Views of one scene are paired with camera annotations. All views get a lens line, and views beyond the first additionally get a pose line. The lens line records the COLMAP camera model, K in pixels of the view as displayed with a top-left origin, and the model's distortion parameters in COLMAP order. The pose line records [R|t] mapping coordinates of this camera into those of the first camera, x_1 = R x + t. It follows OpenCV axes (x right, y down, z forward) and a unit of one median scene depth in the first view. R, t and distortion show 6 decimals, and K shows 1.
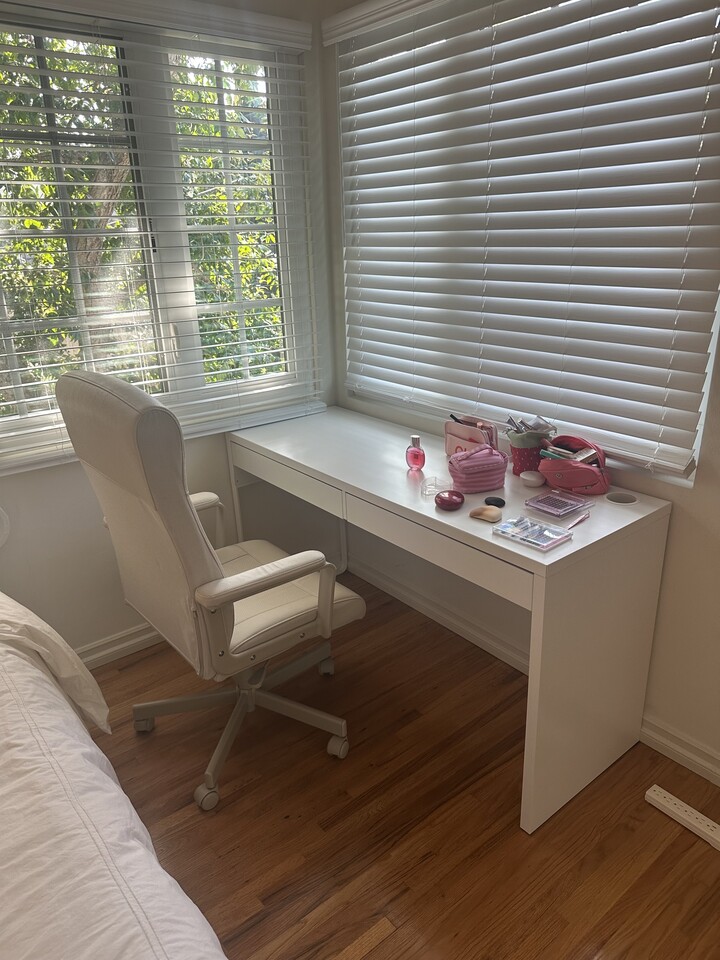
lens RADIAL K [[680.7, 0, 364.5], [0, 680.7, 476.5], [0, 0, 1]] dist [0.001991, -0.005425]
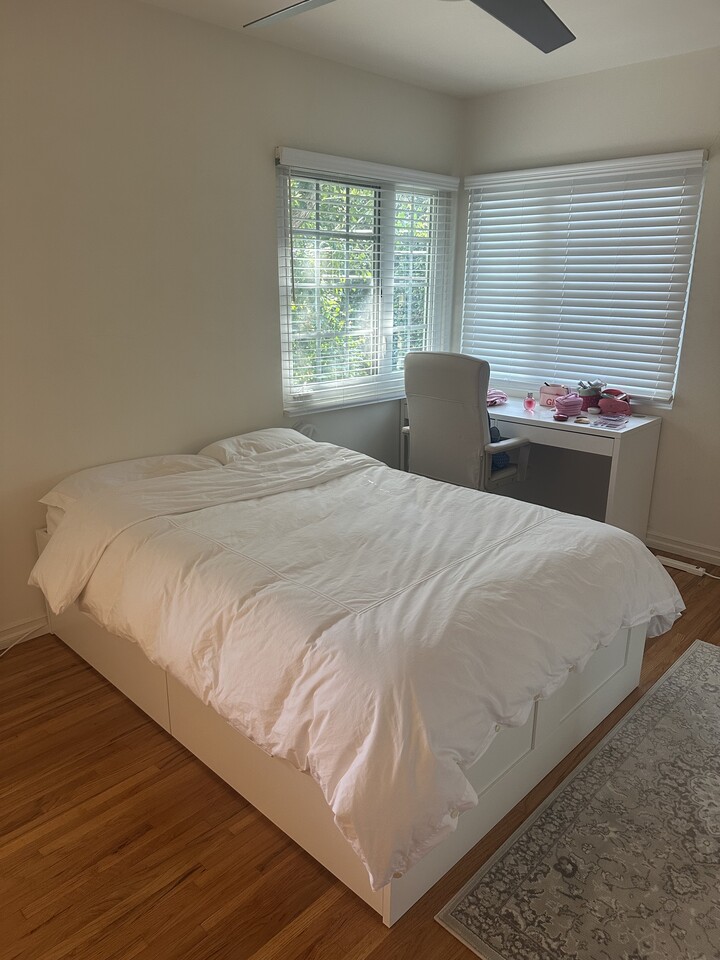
lens RADIAL K [[680.7, 0, 356.5], [0, 680.7, 483.8], [0, 0, 1]] dist [0.001991, -0.005425]
pose [[0.992629, -0.009158, 0.120848, -0.700861], [0.015651, 0.998478, -0.052885, 0.315703], [-0.120179, 0.054386, 0.991261, -0.916885]]
